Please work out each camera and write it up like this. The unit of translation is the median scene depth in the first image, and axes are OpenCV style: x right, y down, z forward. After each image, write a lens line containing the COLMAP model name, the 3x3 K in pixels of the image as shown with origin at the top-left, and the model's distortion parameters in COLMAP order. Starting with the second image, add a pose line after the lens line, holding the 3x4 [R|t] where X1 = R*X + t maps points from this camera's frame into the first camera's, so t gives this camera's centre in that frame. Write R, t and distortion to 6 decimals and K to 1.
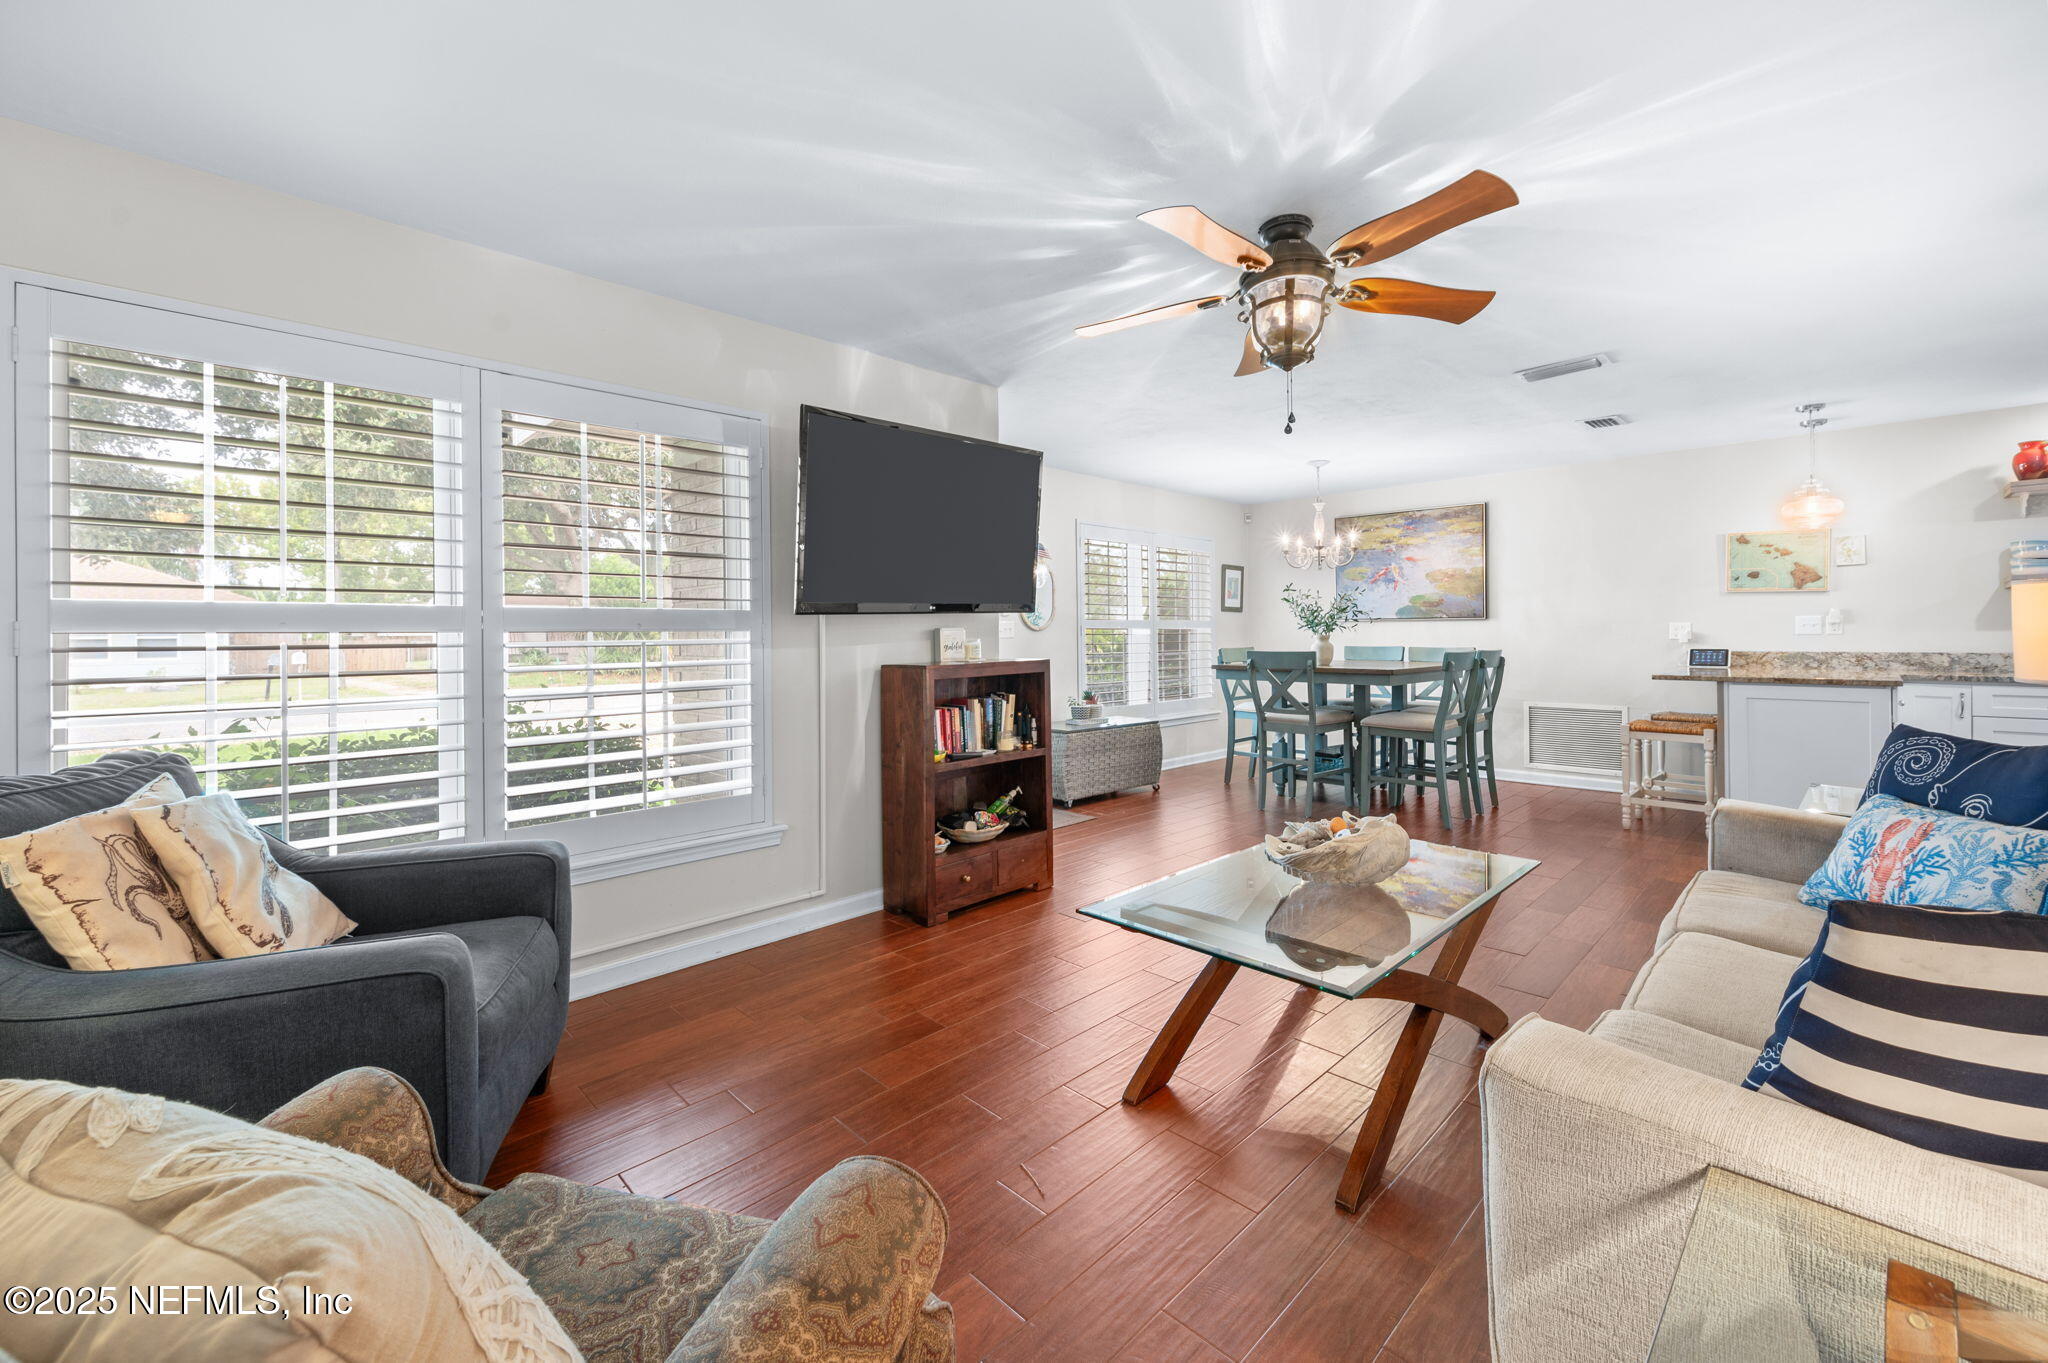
lens RADIAL K [[827.0, 0, 1036.1], [0, 827.0, 634.3], [0, 0, 1]] dist [-0.000113, 0.000209]
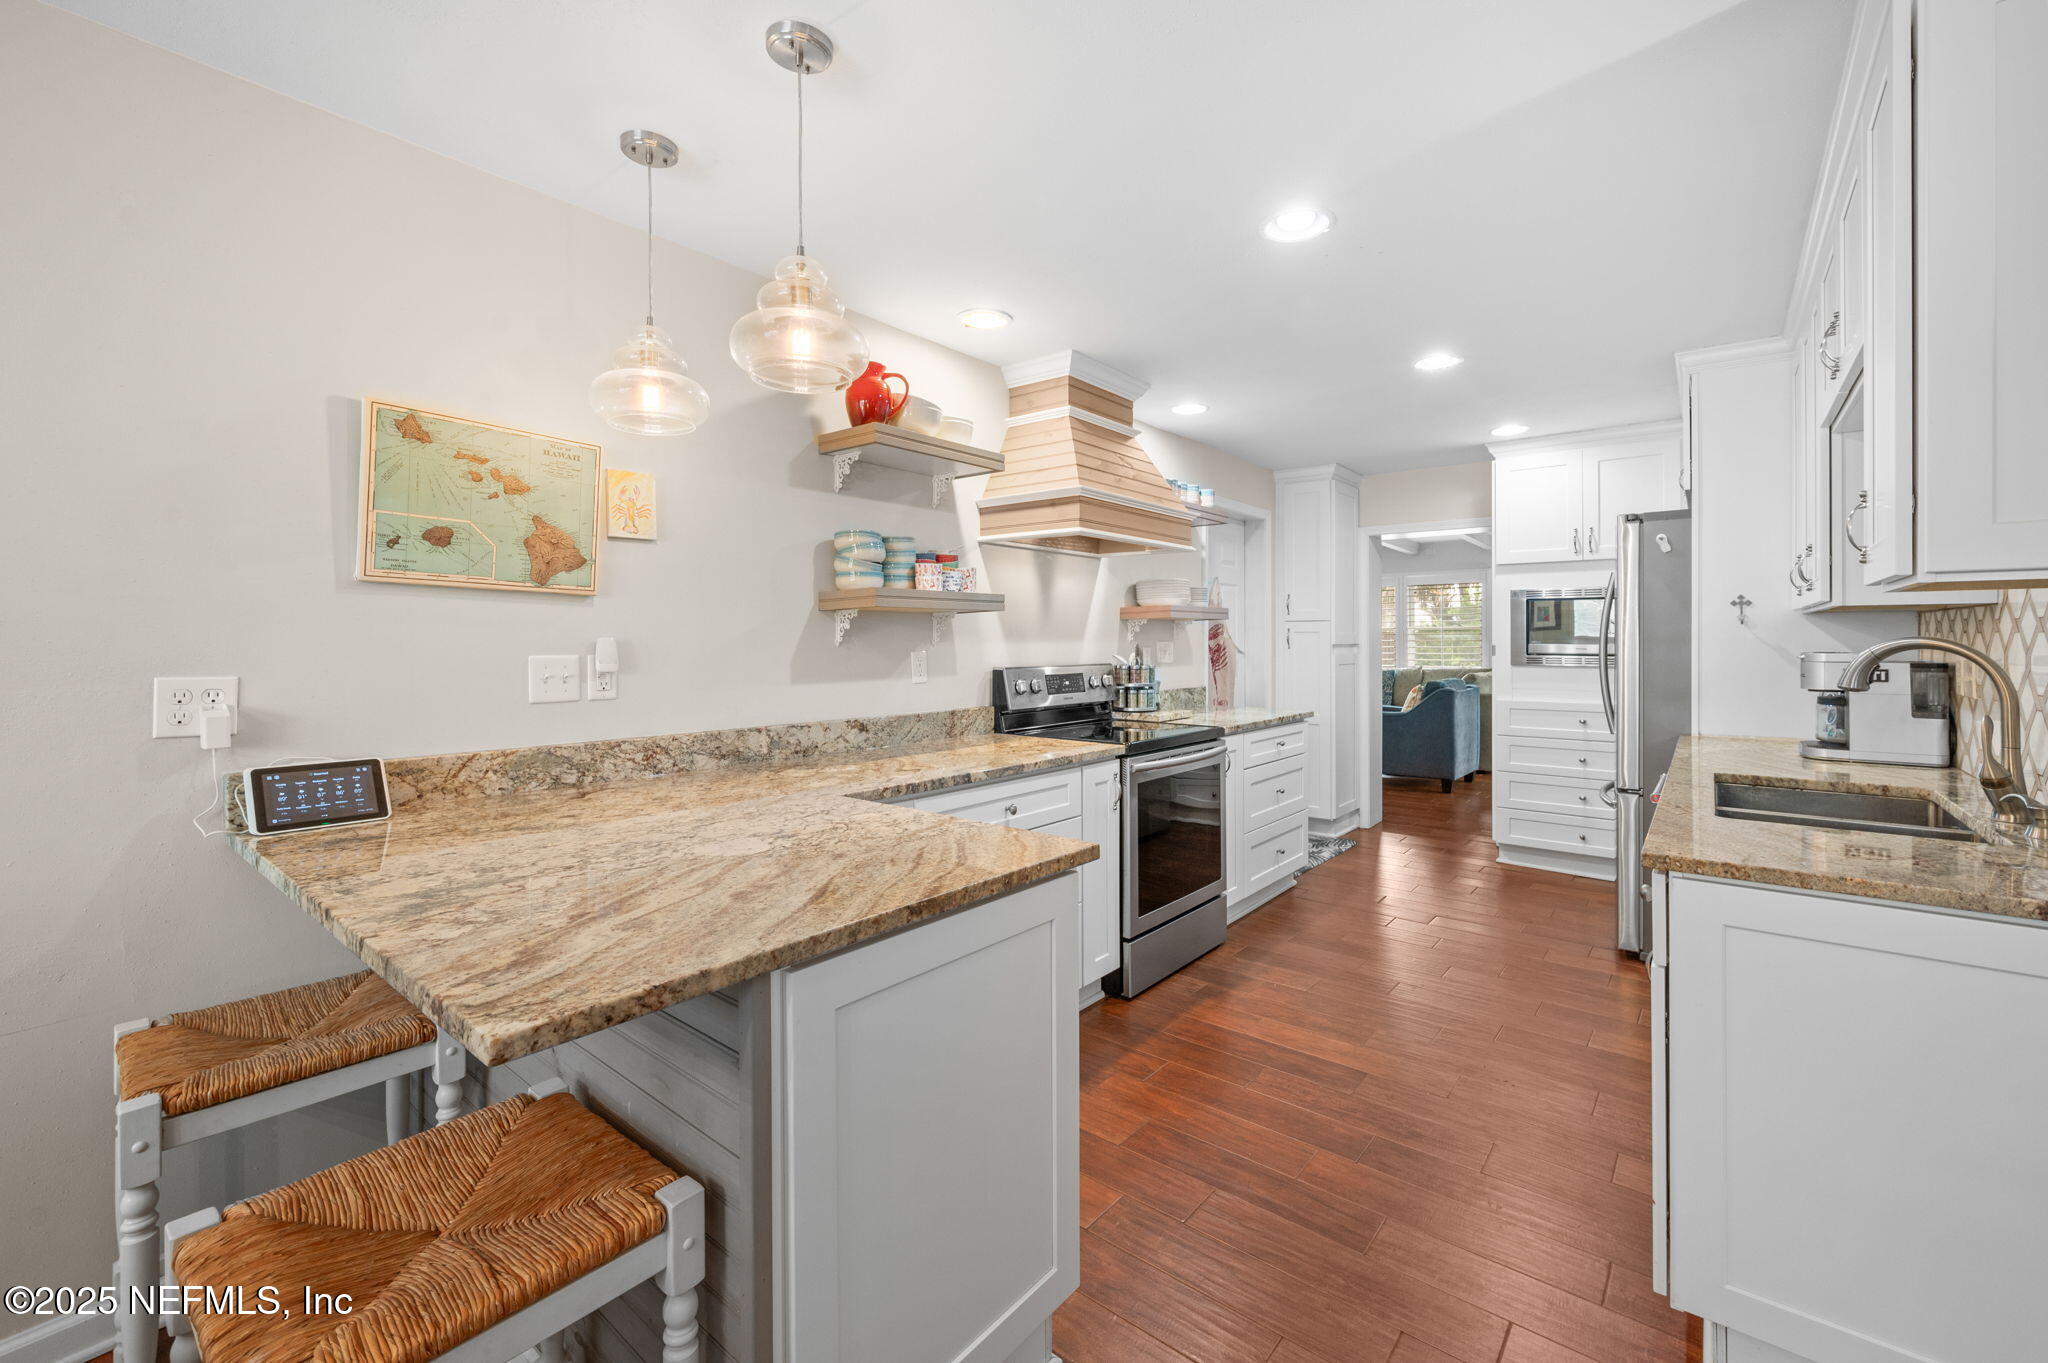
lens RADIAL K [[848.2, 0, 1033.4], [0, 848.2, 640.5], [0, 0, 1]] dist [0.000319, -0.000009]
pose [[-0.104533, 0.009570, 0.994475, 0.543482], [0.001880, 0.999954, -0.009425, -0.026914], [-0.994520, 0.000884, -0.104546, 0.876762]]
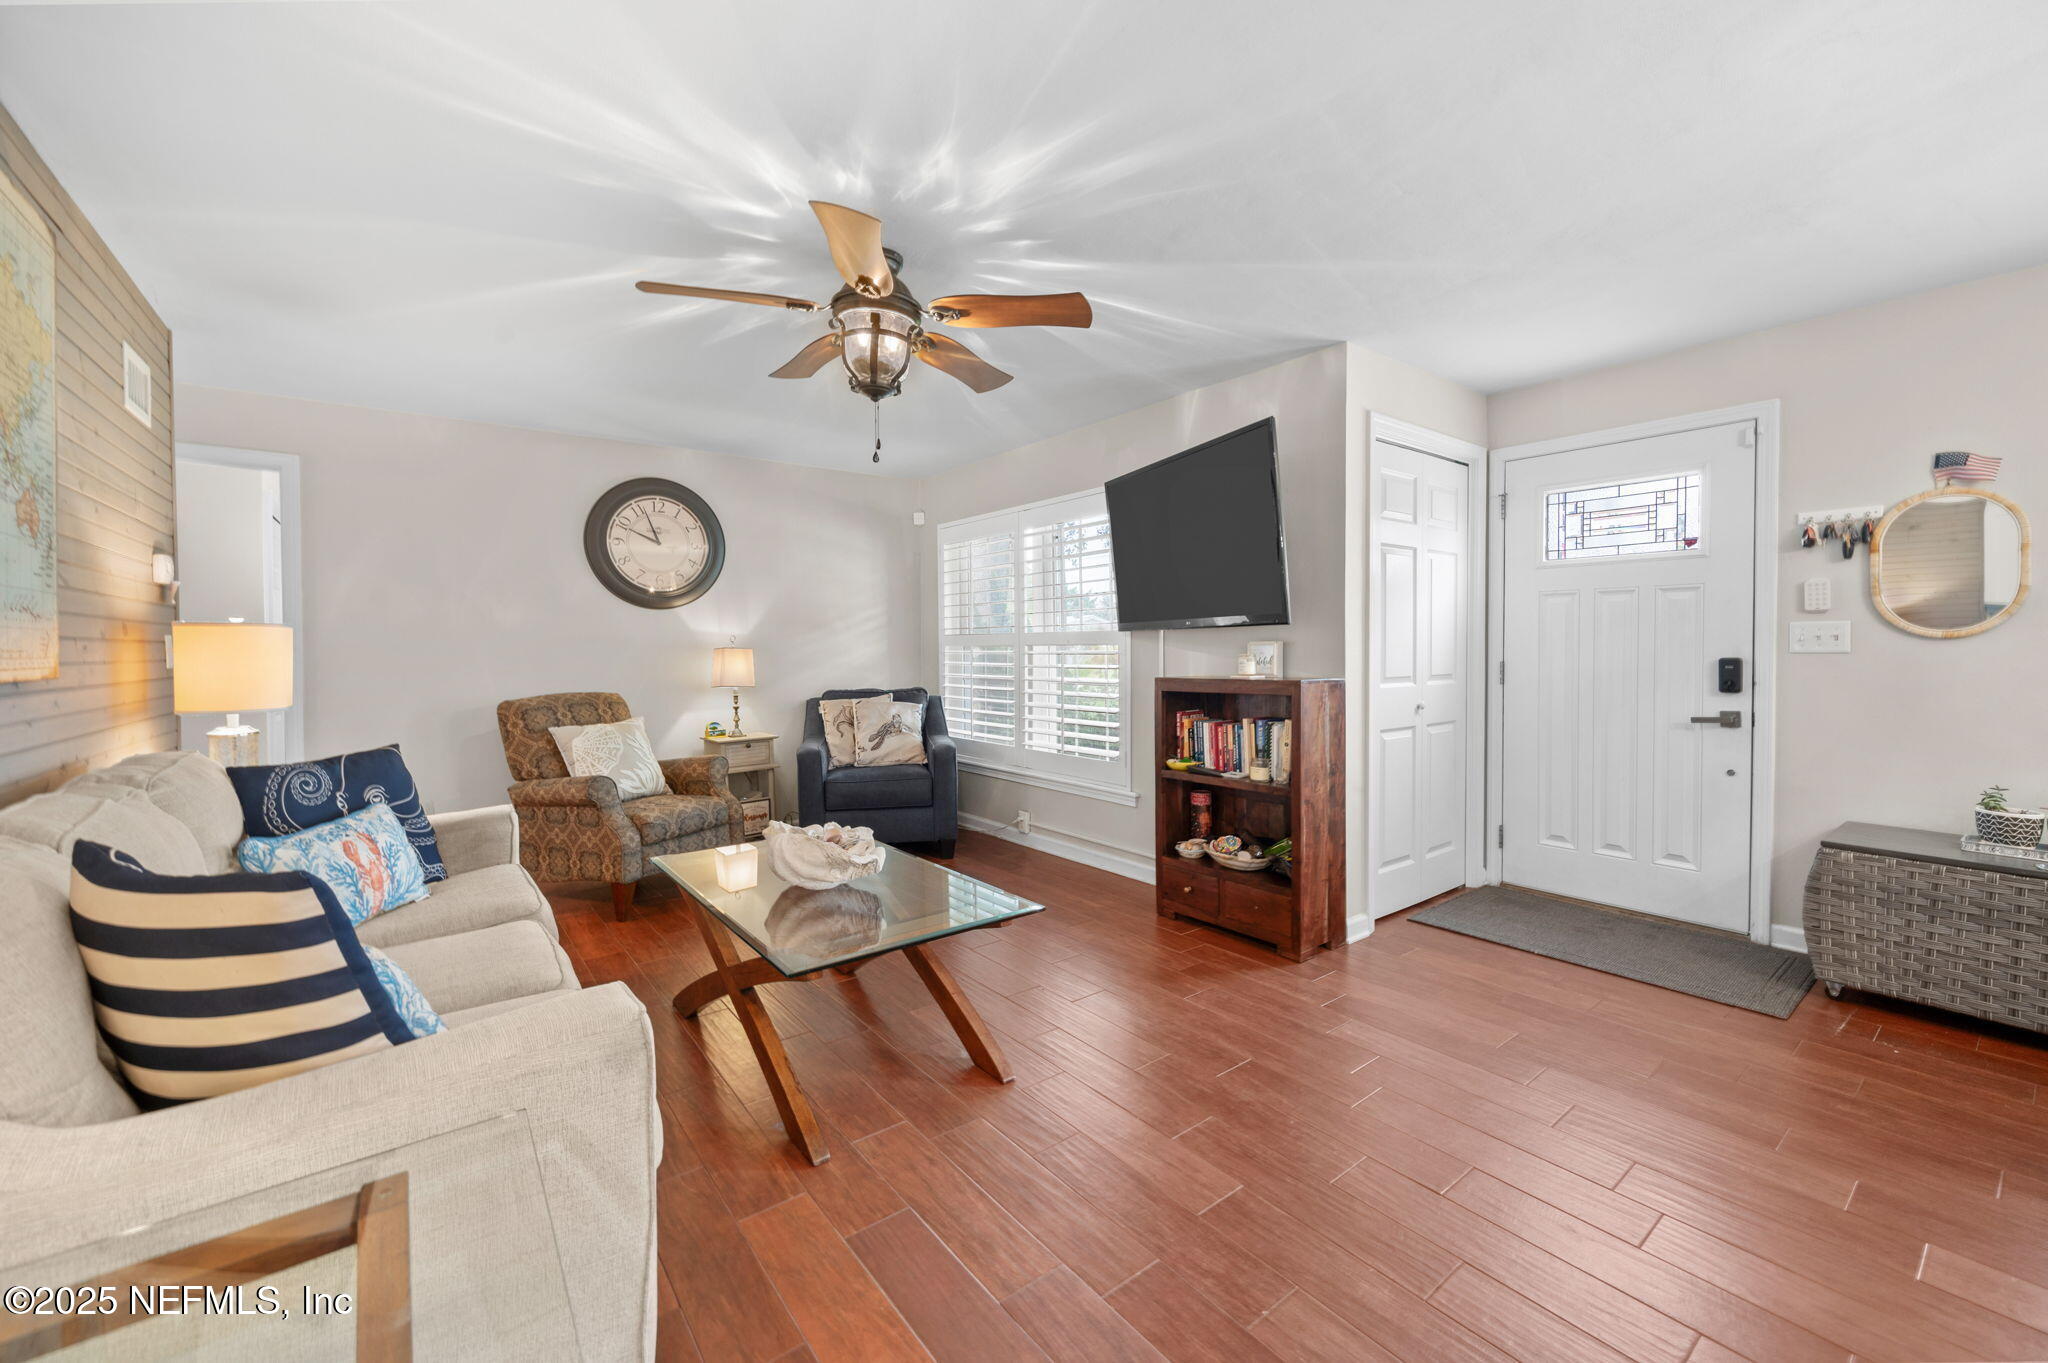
lens RADIAL K [[815.9, 0, 1032.0], [0, 815.9, 661.0], [0, 0, 1]] dist [0.000134, 0.000102]
pose [[-0.122043, 0.028237, -0.992123, 0.652148], [0.006902, 0.999595, 0.027600, -0.009788], [0.992501, -0.003480, -0.122188, 0.659296]]
